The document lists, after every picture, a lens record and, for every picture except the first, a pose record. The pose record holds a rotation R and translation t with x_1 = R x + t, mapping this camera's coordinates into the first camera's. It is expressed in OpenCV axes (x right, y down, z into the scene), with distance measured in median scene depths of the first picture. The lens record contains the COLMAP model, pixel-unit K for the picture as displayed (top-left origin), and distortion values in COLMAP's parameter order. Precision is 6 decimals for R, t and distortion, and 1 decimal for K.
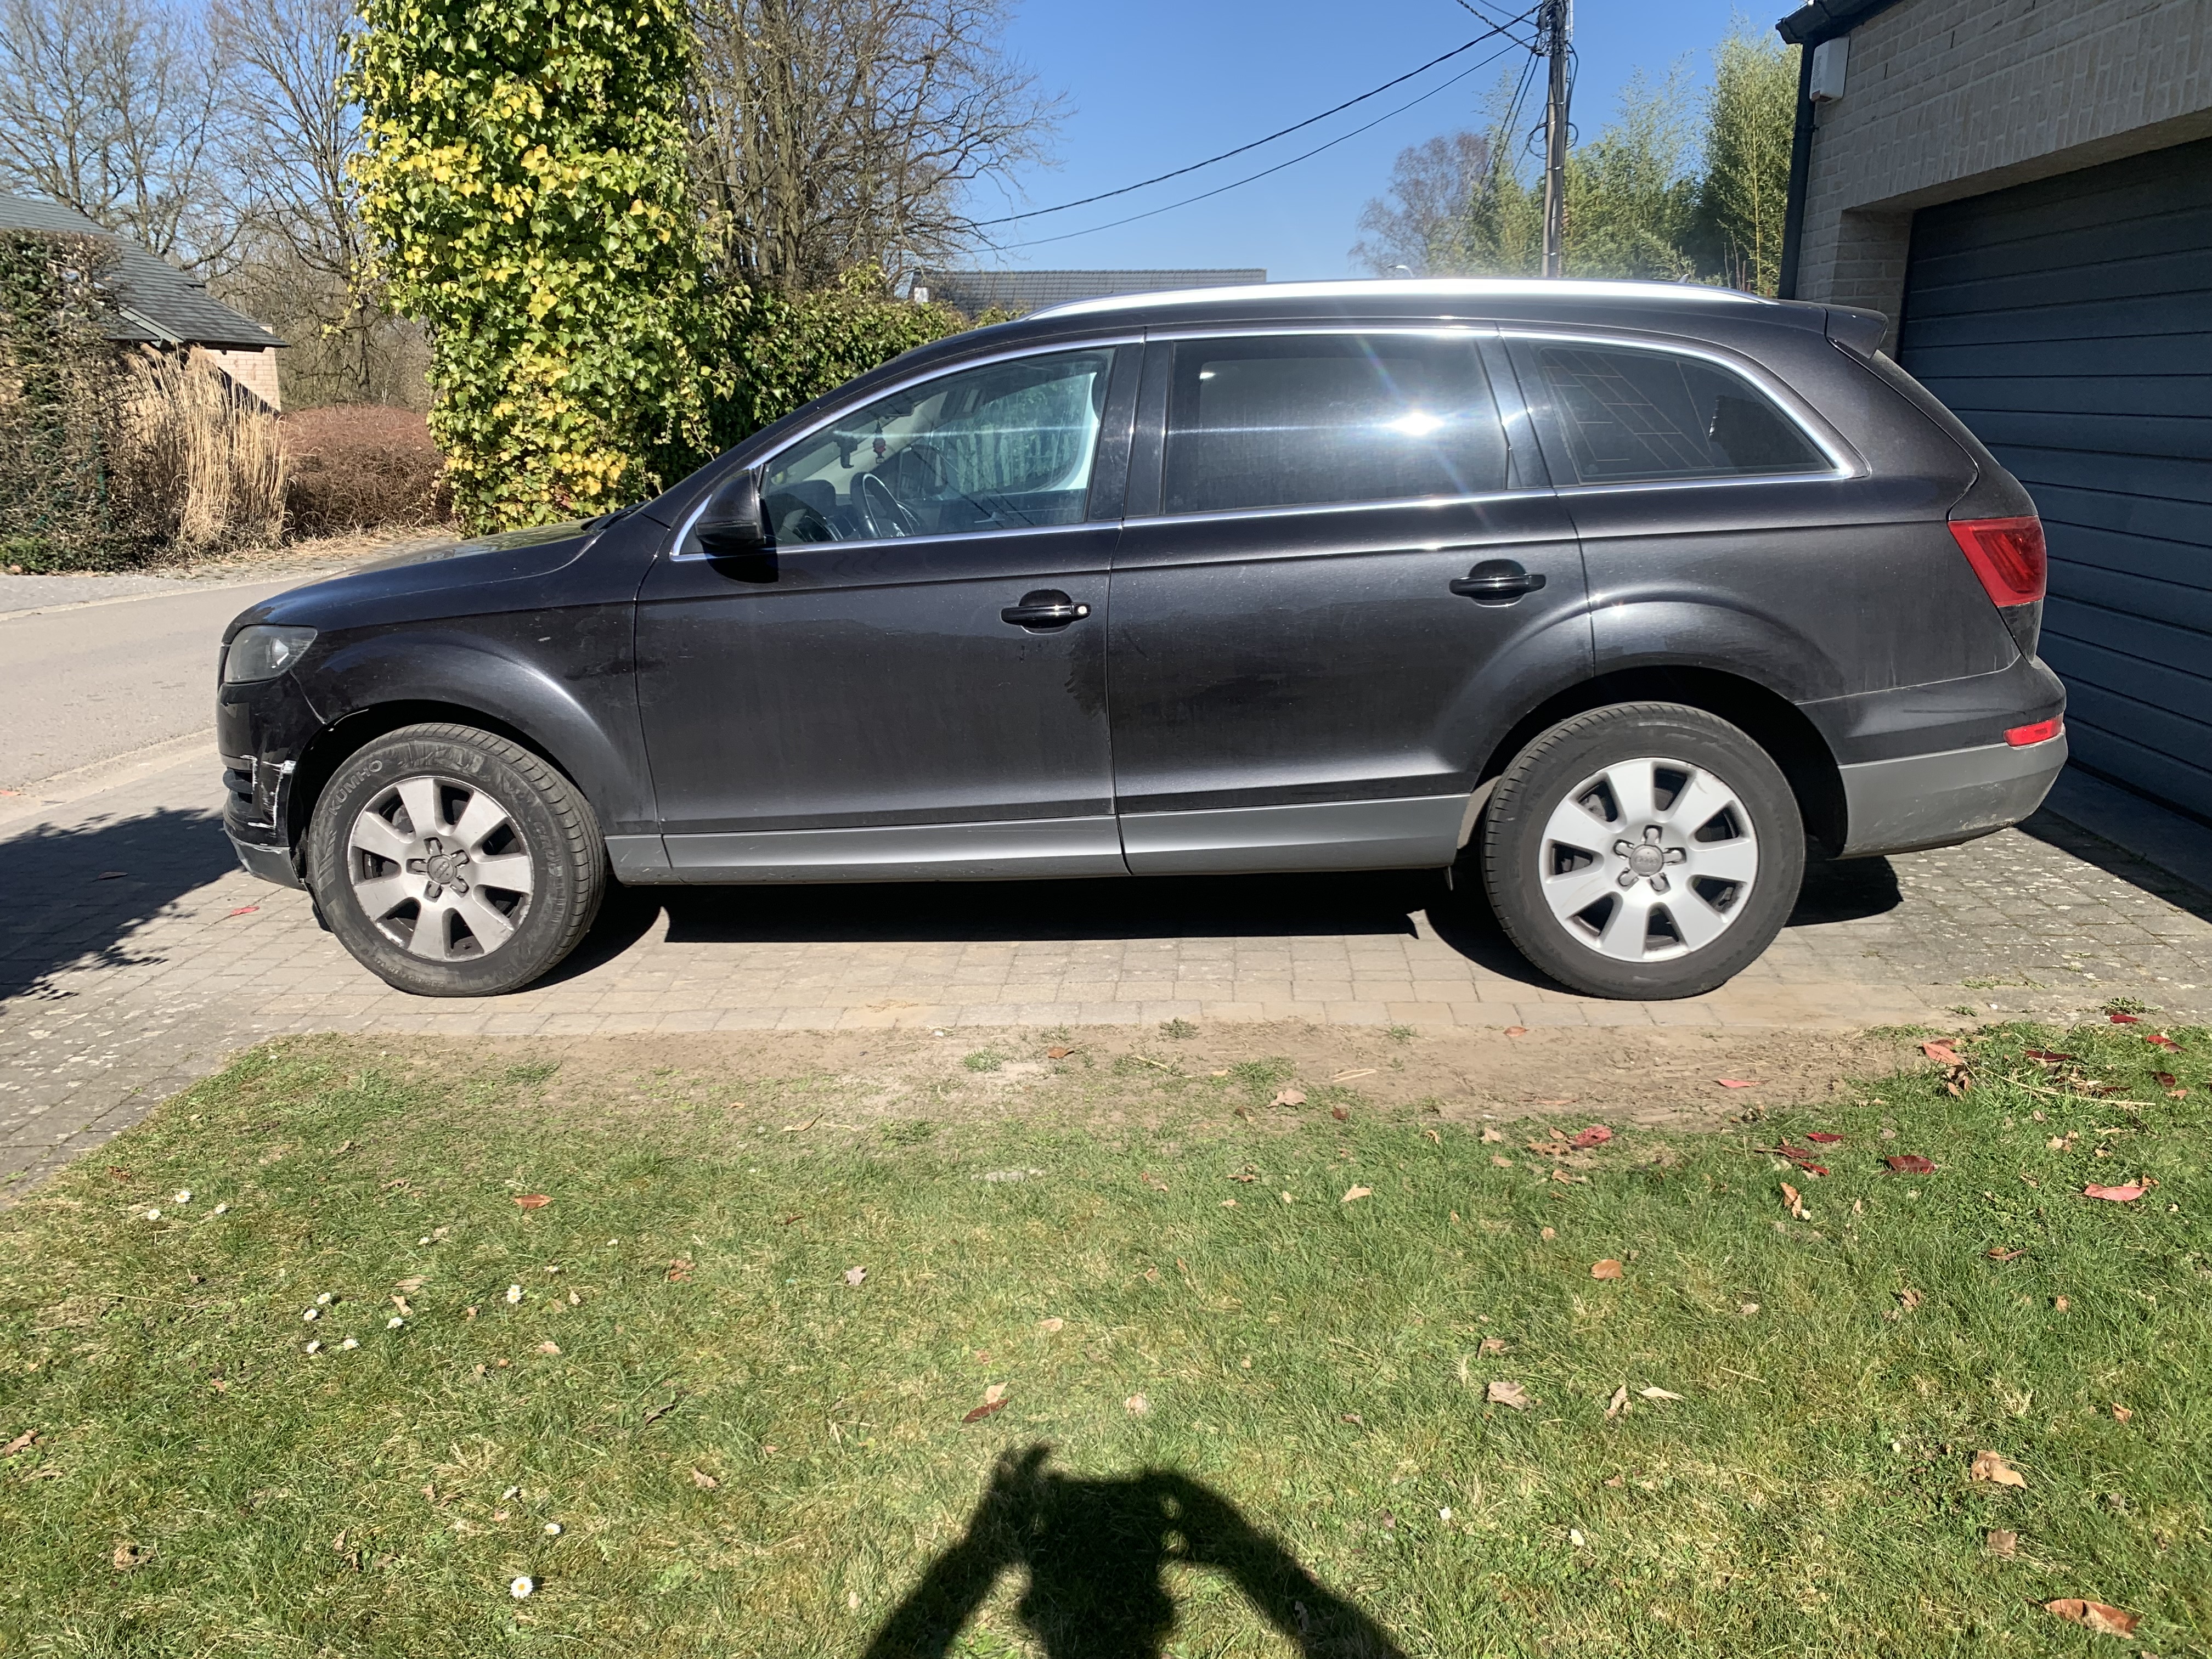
lens RADIAL K [[1876.1, 0, 1104.5], [0, 1876.1, 830.0], [0, 0, 1]] dist [0.028753, -0.086419]
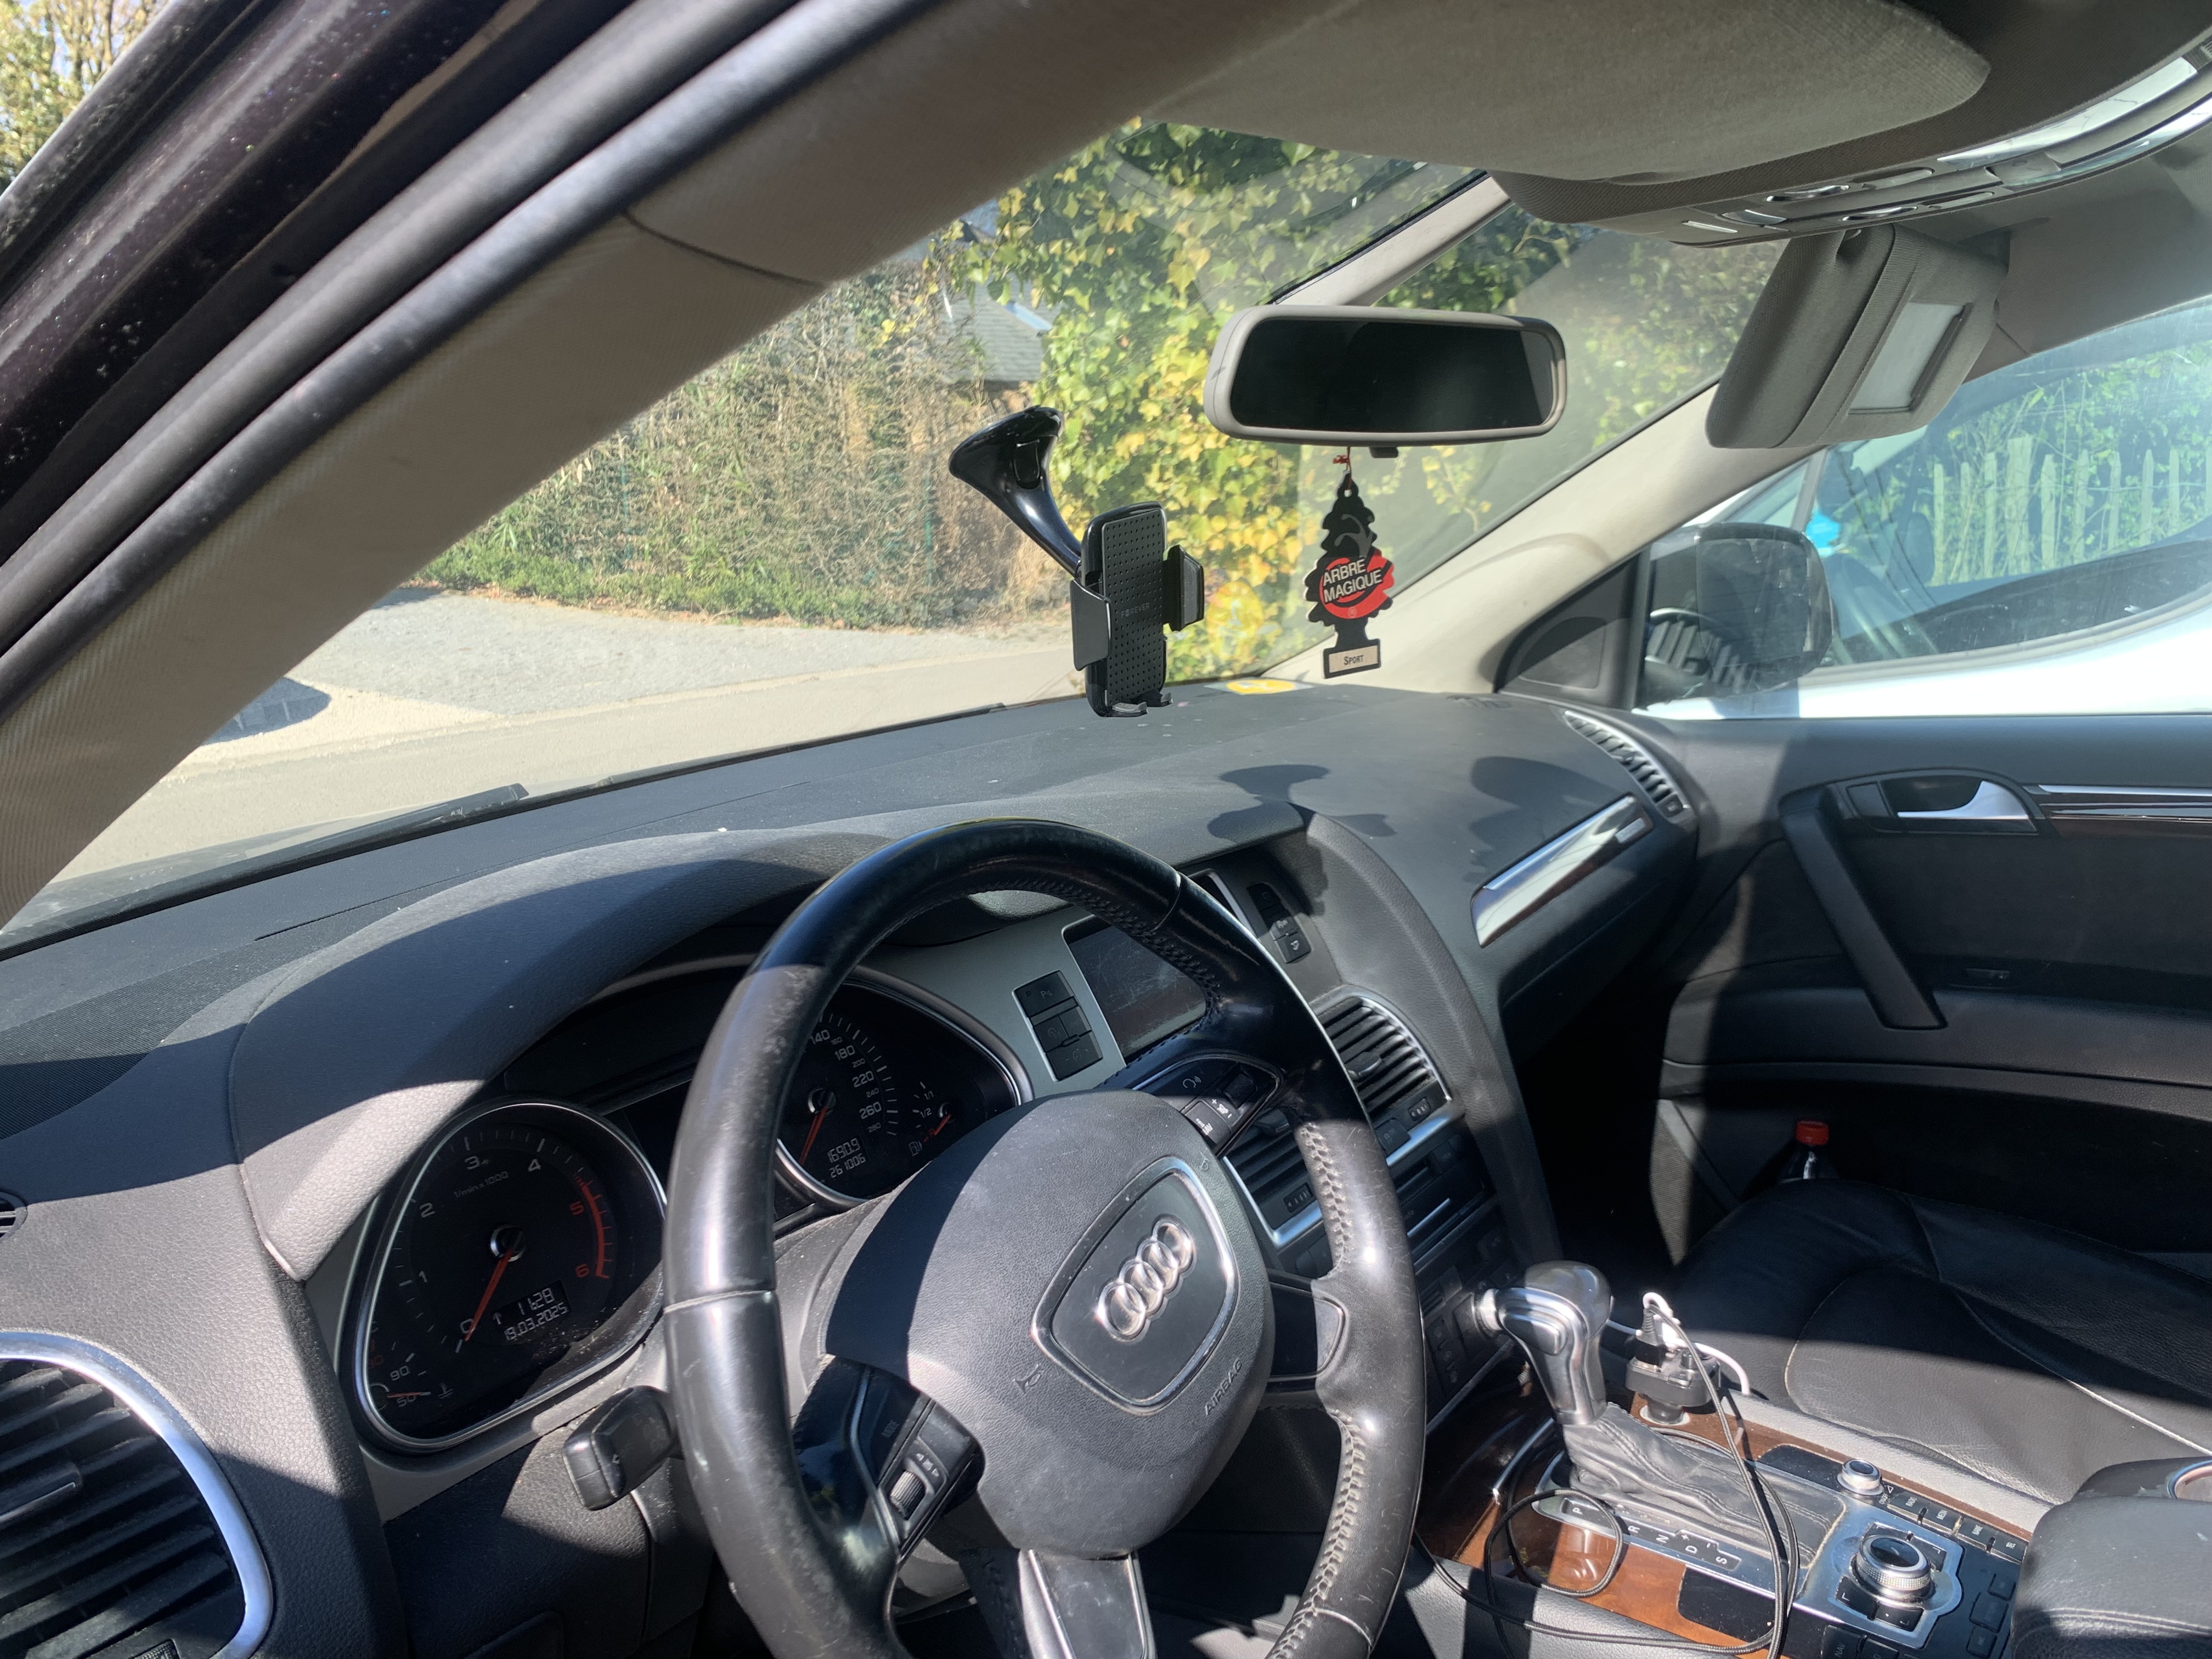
lens RADIAL K [[1876.1, 0, 1027.5], [0, 1876.1, 816.1], [0, 0, 1]] dist [0.028753, -0.086419]
pose [[0.859516, 0.078387, -0.505063, -0.030682], [-0.090221, 0.995921, 0.001031, -0.101133], [0.503084, 0.044681, 0.863082, 0.461419]]
